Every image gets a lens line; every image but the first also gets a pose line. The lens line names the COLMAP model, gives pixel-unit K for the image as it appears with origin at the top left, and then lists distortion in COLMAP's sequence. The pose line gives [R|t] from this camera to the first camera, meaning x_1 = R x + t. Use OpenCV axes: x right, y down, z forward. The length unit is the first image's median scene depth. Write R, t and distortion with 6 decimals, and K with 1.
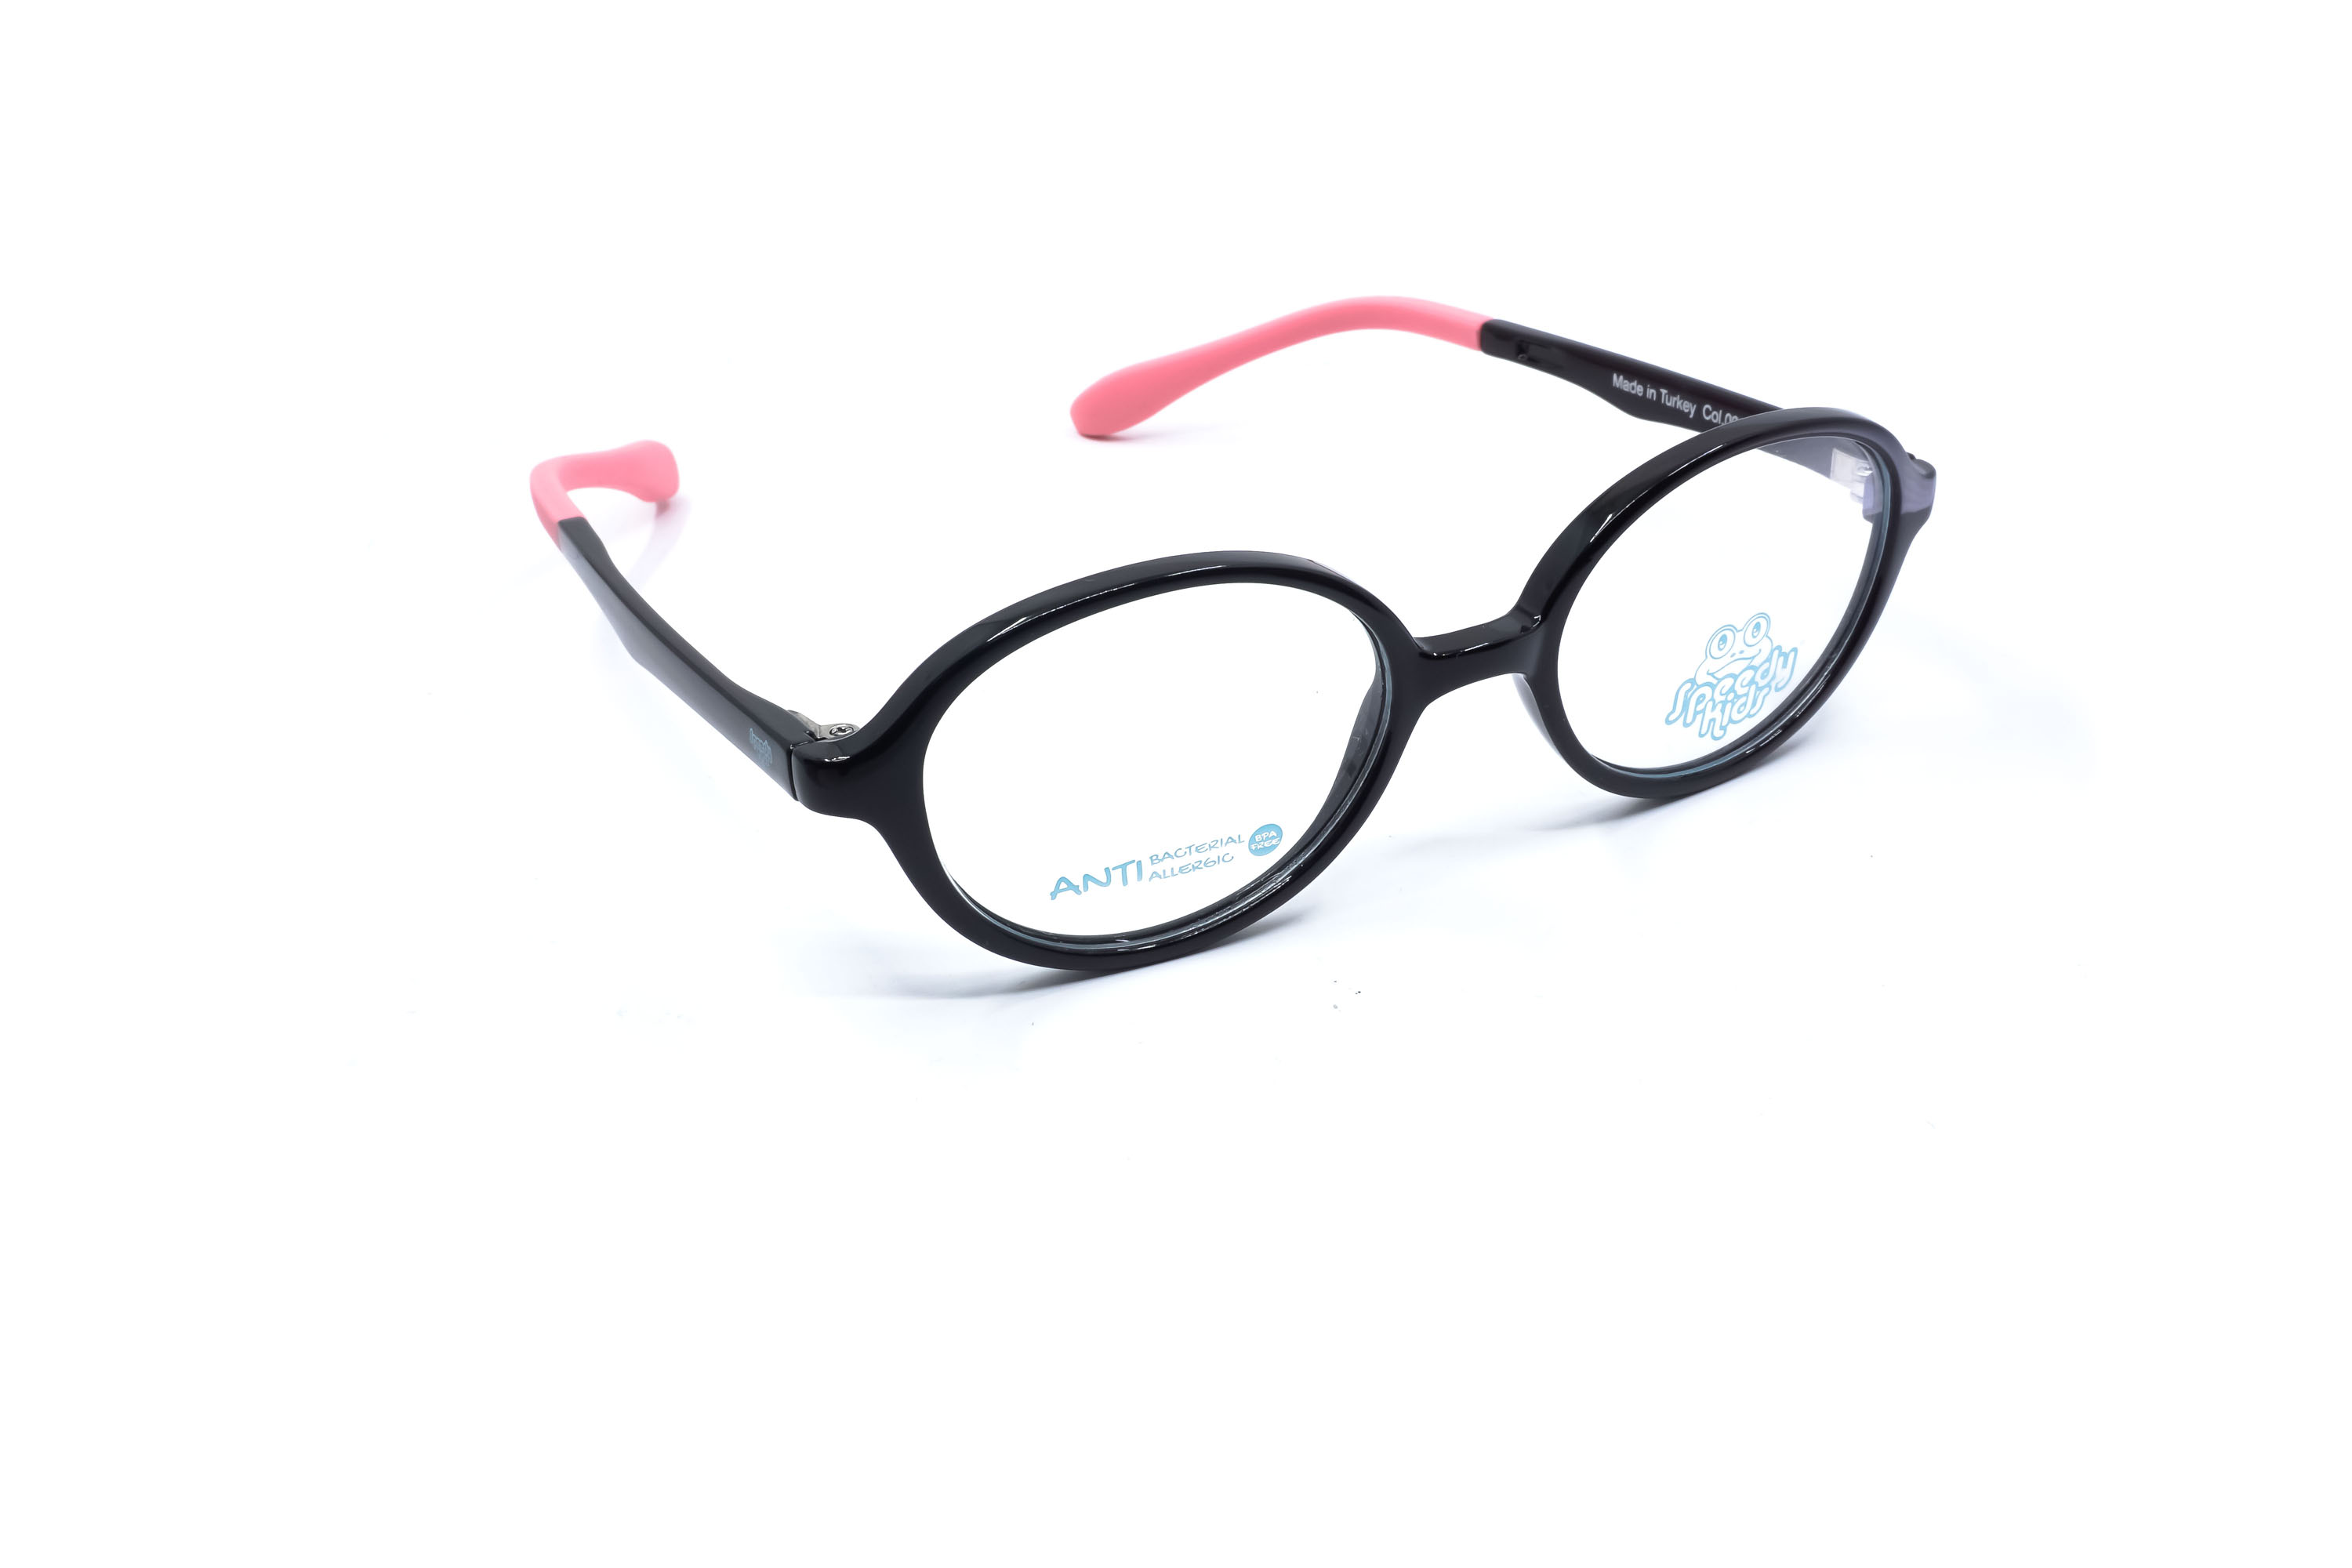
lens RADIAL K [[2438.8, 0, 1169.8], [0, 2438.8, 793.3], [0, 0, 1]] dist [0.017828, 0.000000]
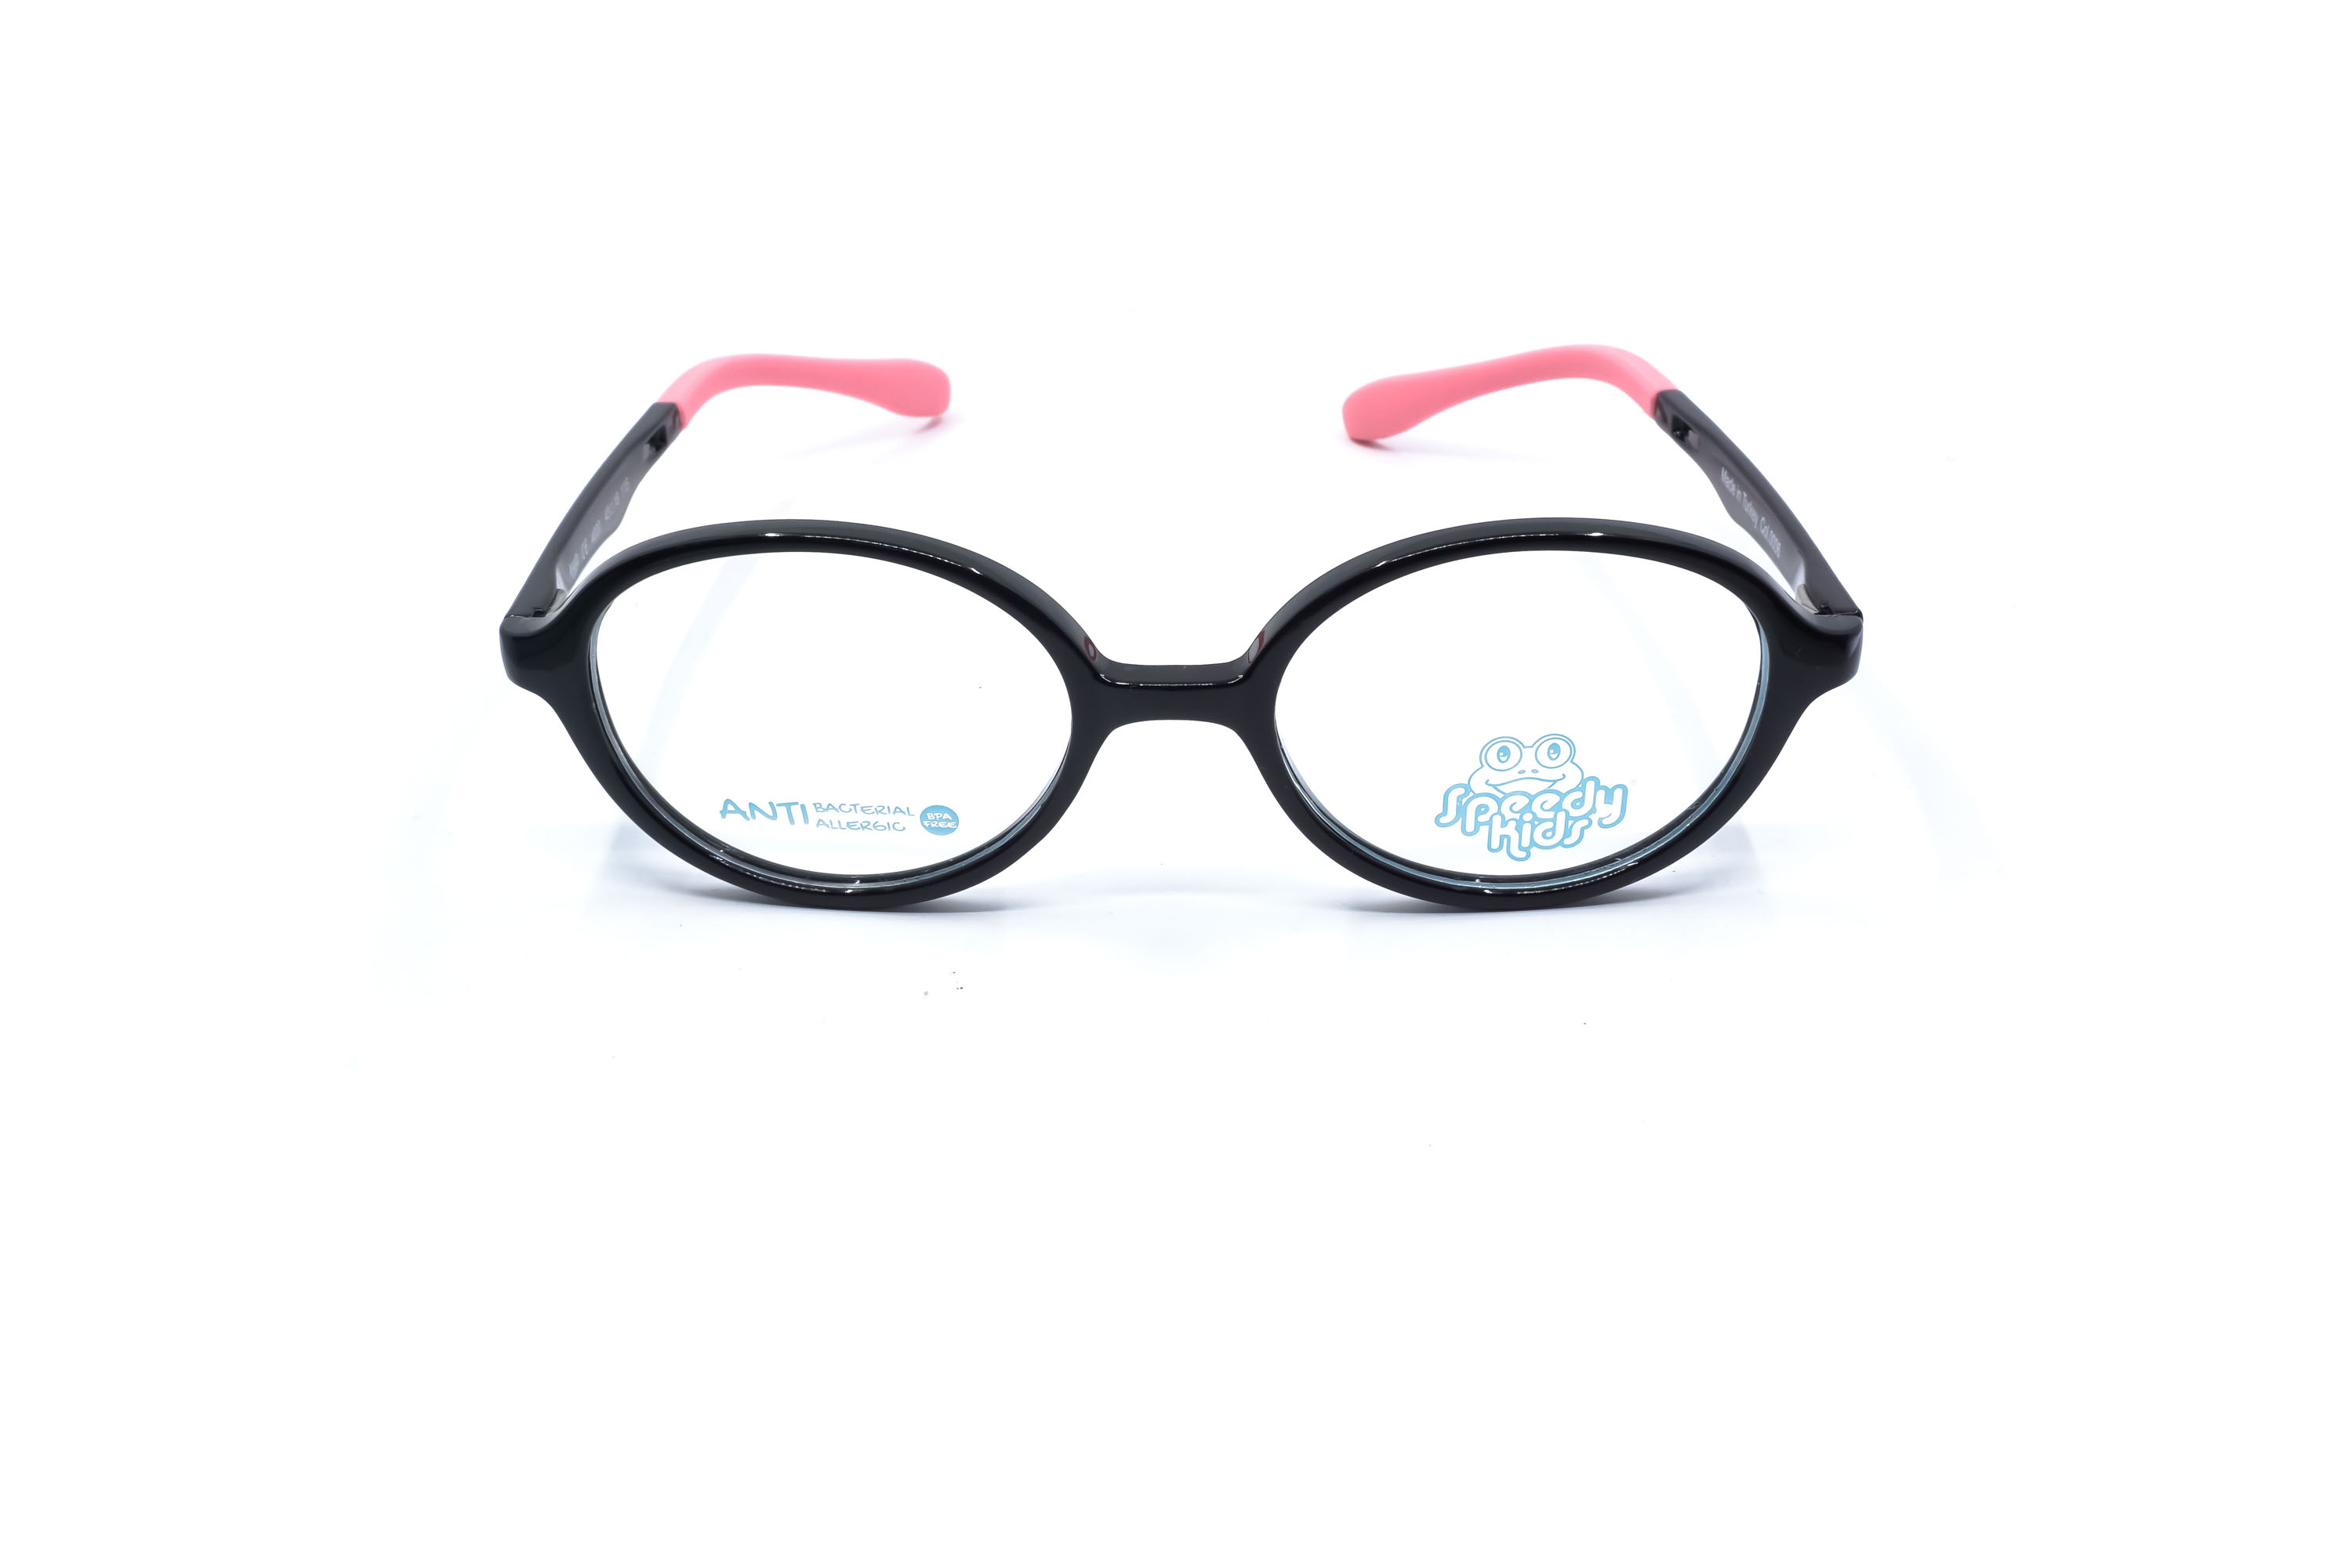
lens RADIAL K [[2438.8, 0, 1182.8], [0, 2438.8, 798.3], [0, 0, 1]] dist [0.017828, 0.000000]
pose [[0.869324, 0.254792, -0.423505, 0.508288], [-0.250506, 0.965805, 0.066844, -0.075891], [0.426055, 0.047982, 0.903424, 0.117143]]
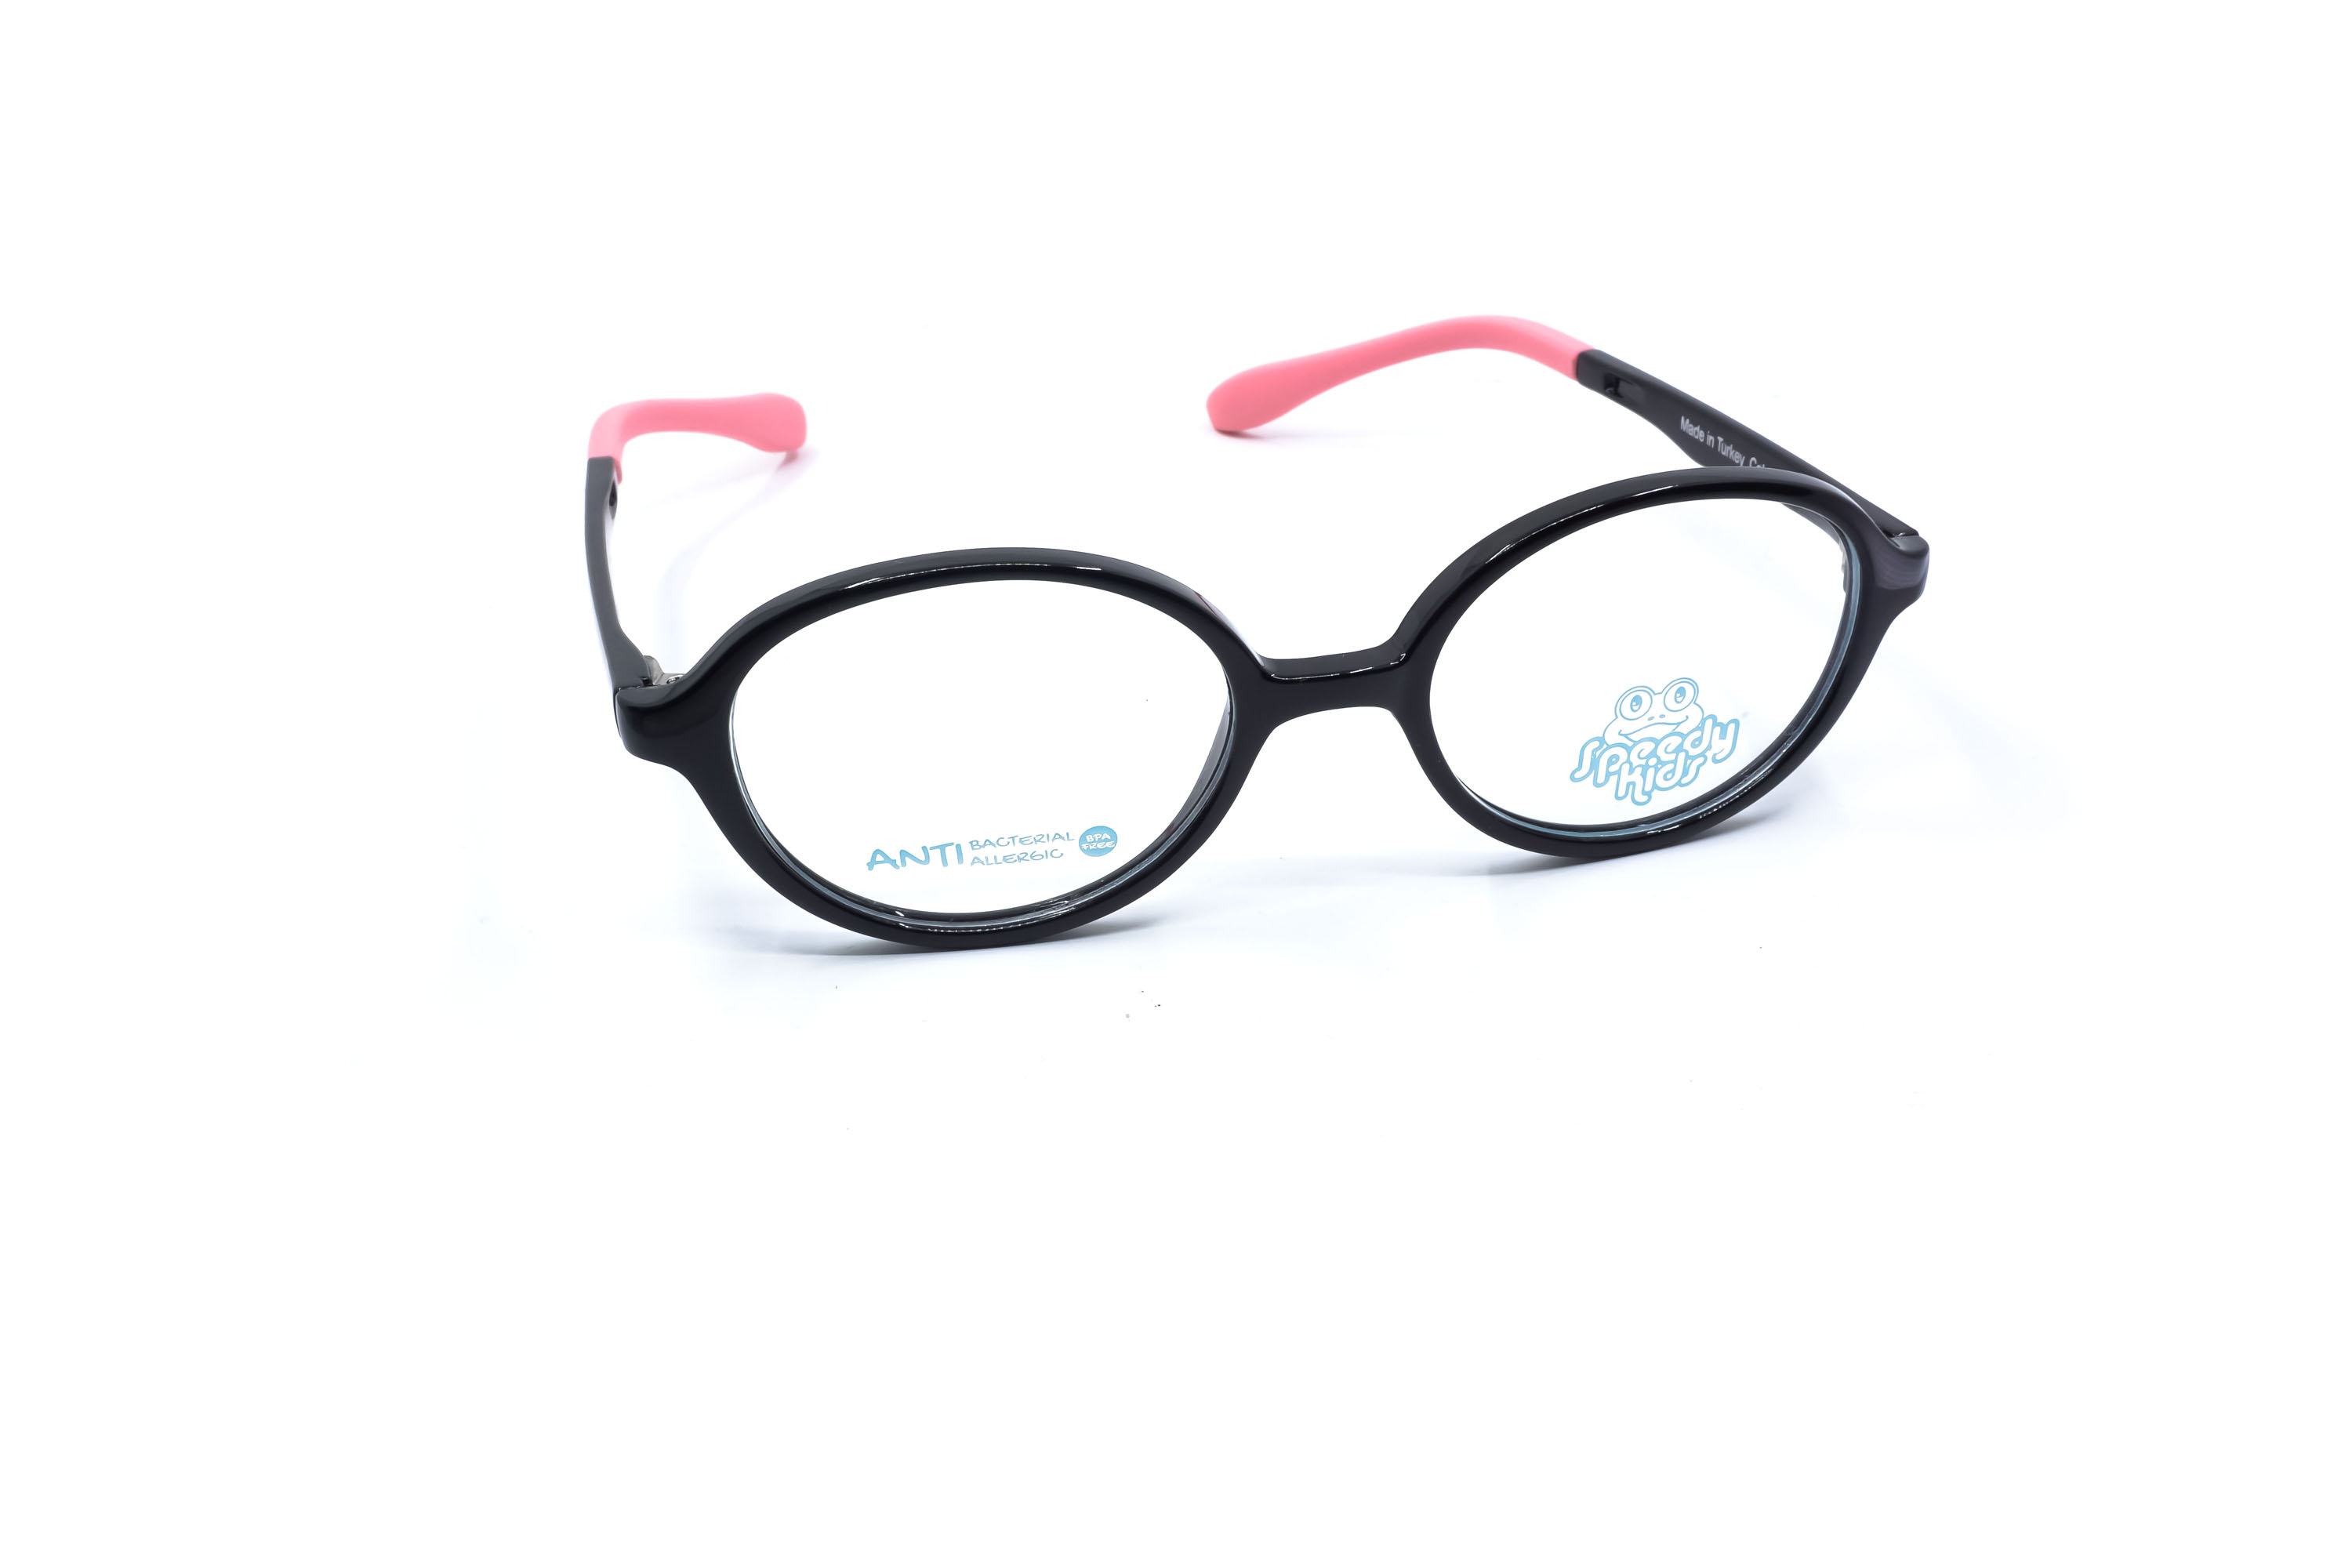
lens RADIAL K [[2438.8, 0, 1180.8], [0, 2438.8, 783.9], [0, 0, 1]] dist [0.017828, 0.000000]
pose [[0.967249, 0.129875, -0.218085, 0.262880], [-0.129726, 0.991435, 0.015061, -0.021628], [0.218173, 0.013724, 0.975814, 0.031299]]
